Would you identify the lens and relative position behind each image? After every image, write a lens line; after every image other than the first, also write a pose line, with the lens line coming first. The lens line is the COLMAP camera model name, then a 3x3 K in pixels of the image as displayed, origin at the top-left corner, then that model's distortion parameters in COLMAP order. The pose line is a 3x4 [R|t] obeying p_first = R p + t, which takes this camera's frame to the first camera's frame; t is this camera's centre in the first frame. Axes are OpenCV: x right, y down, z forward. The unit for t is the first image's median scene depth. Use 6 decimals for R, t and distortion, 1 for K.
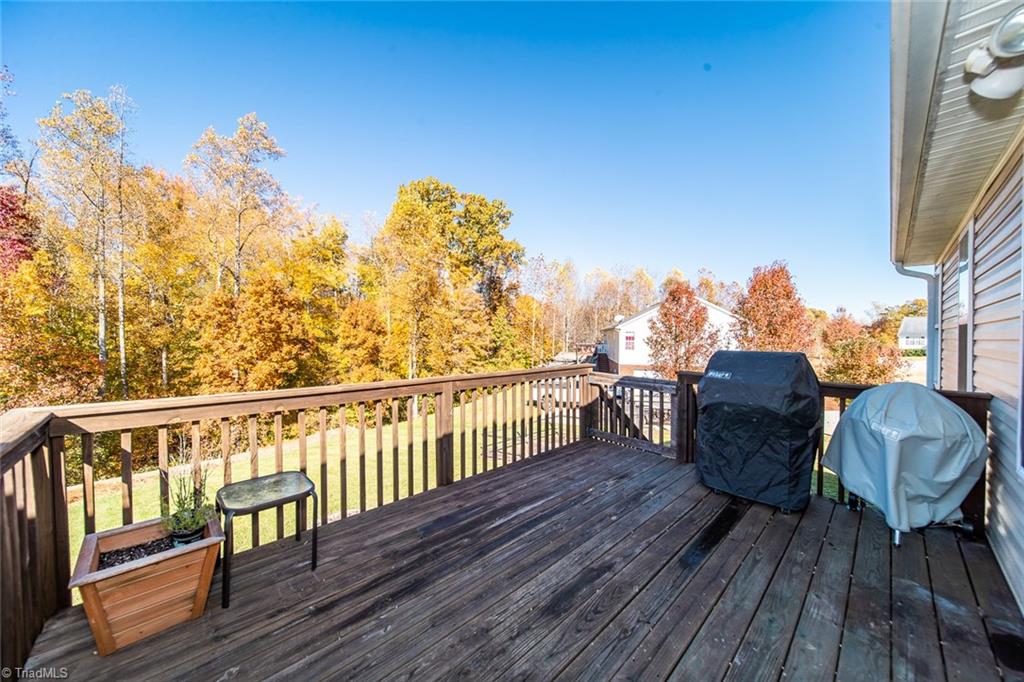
lens RADIAL K [[355.9, 0, 516.9], [0, 355.9, 338.3], [0, 0, 1]] dist [-0.000177, -0.000024]
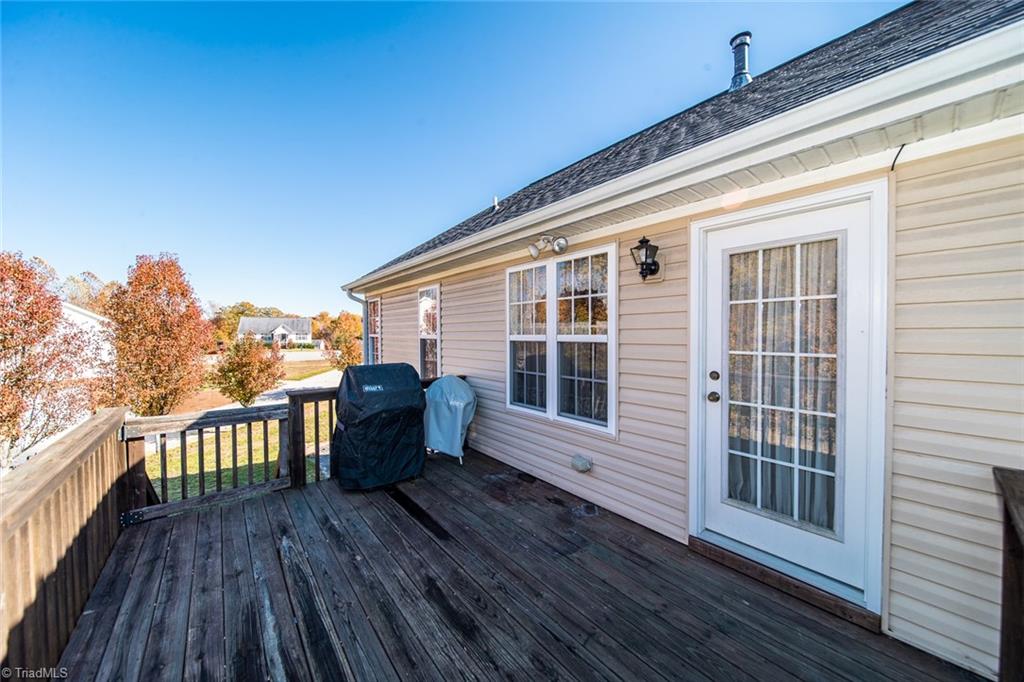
lens RADIAL K [[355.9, 0, 512.8], [0, 355.9, 341.7], [0, 0, 1]] dist [-0.000177, -0.000024]
pose [[0.067942, -0.031892, 0.997179, -0.643818], [0.011942, 0.999443, 0.031150, -0.092985], [-0.997618, 0.009792, 0.068285, 0.547589]]
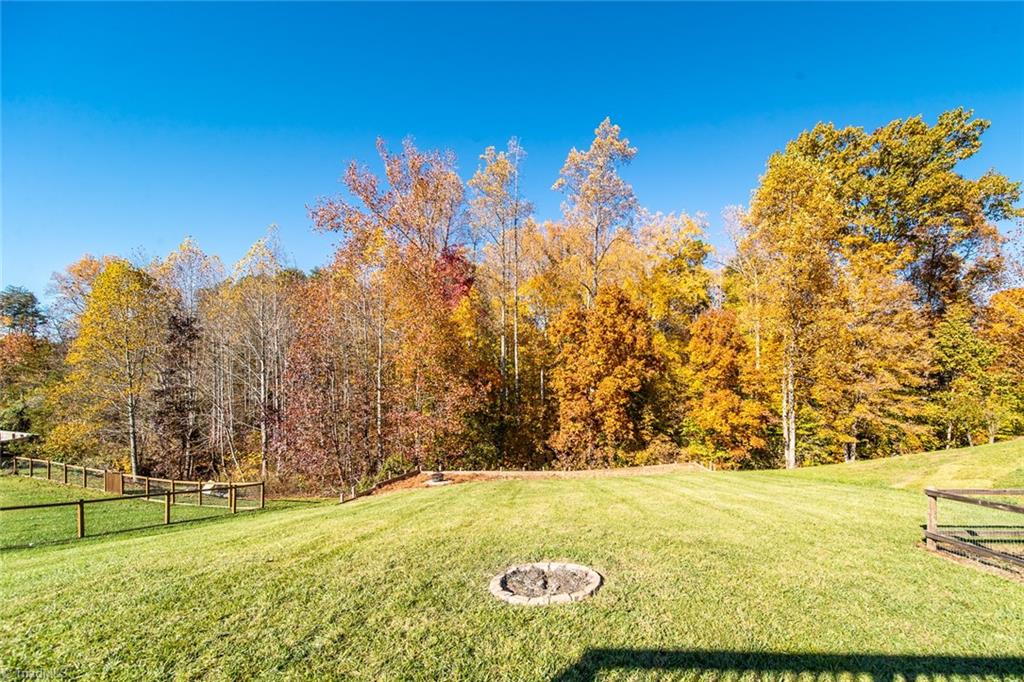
lens RADIAL K [[498.3, 0, 515.0], [0, 498.3, 337.5], [0, 0, 1]] dist [0.001178, -0.000433]
pose [[0.713849, 0.007082, -0.700264, 0.011561], [-0.009339, 0.999956, 0.000593, -0.031402], [0.700237, 0.006116, 0.713884, -0.077402]]
